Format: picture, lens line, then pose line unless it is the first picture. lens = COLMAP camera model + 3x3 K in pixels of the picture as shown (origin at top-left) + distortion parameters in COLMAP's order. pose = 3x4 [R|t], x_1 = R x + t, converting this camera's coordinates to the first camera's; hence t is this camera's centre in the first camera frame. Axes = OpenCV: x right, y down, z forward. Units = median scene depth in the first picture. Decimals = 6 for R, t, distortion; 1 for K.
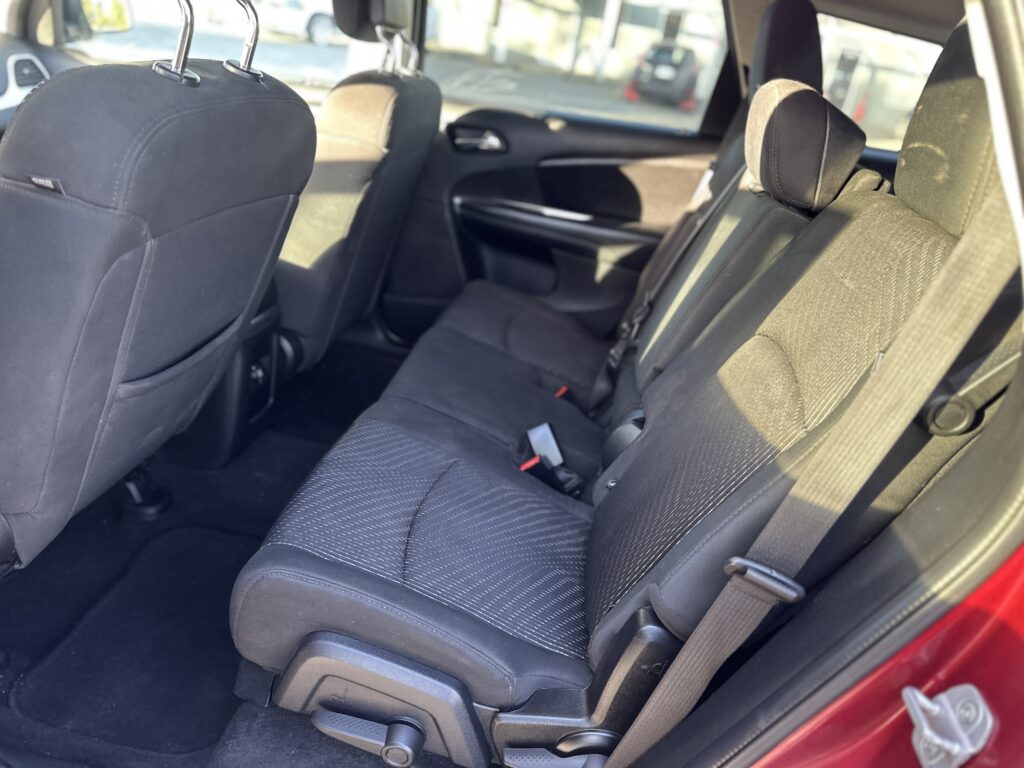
lens RADIAL K [[729.0, 0, 511.6], [0, 729.0, 380.3], [0, 0, 1]] dist [-0.004783, -0.019356]
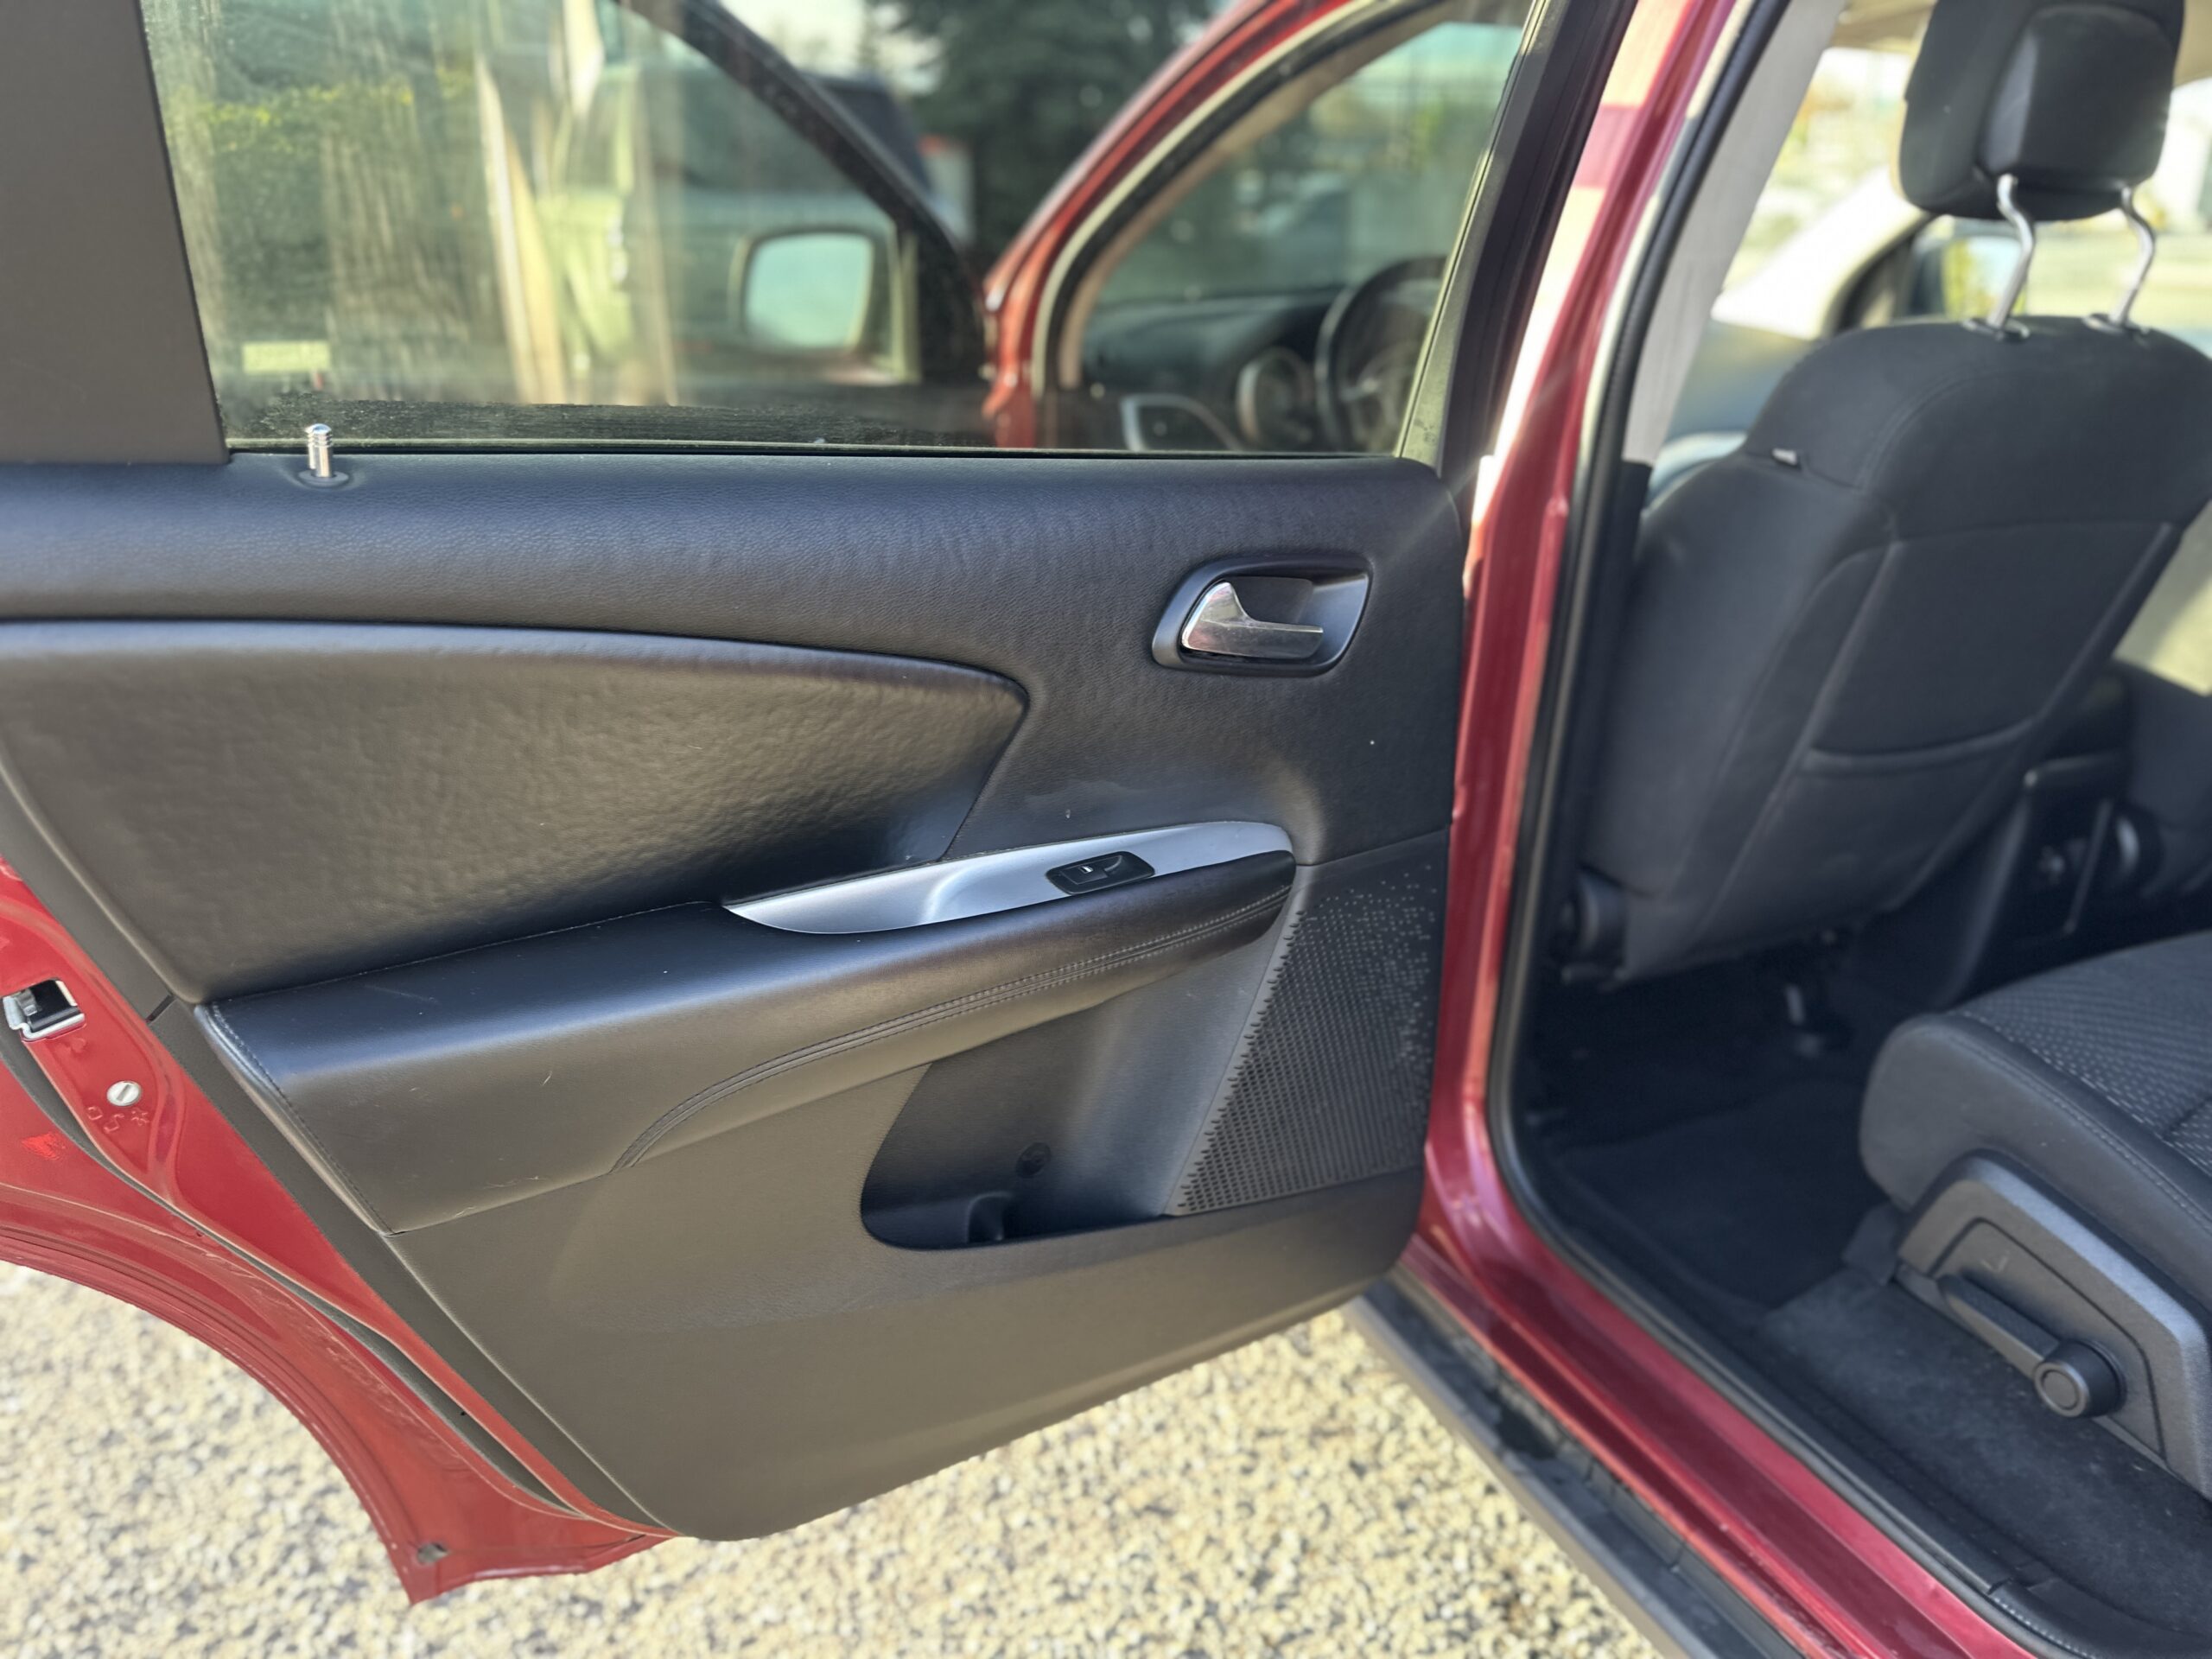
lens RADIAL K [[1574.7, 0, 1112.4], [0, 1574.7, 828.2], [0, 0, 1]] dist [-0.004783, -0.019356]
pose [[0.564566, 0.161052, -0.809523, 0.356853], [-0.277372, 0.960760, -0.002301, 0.279715], [0.777386, 0.225838, 0.587084, -0.453697]]
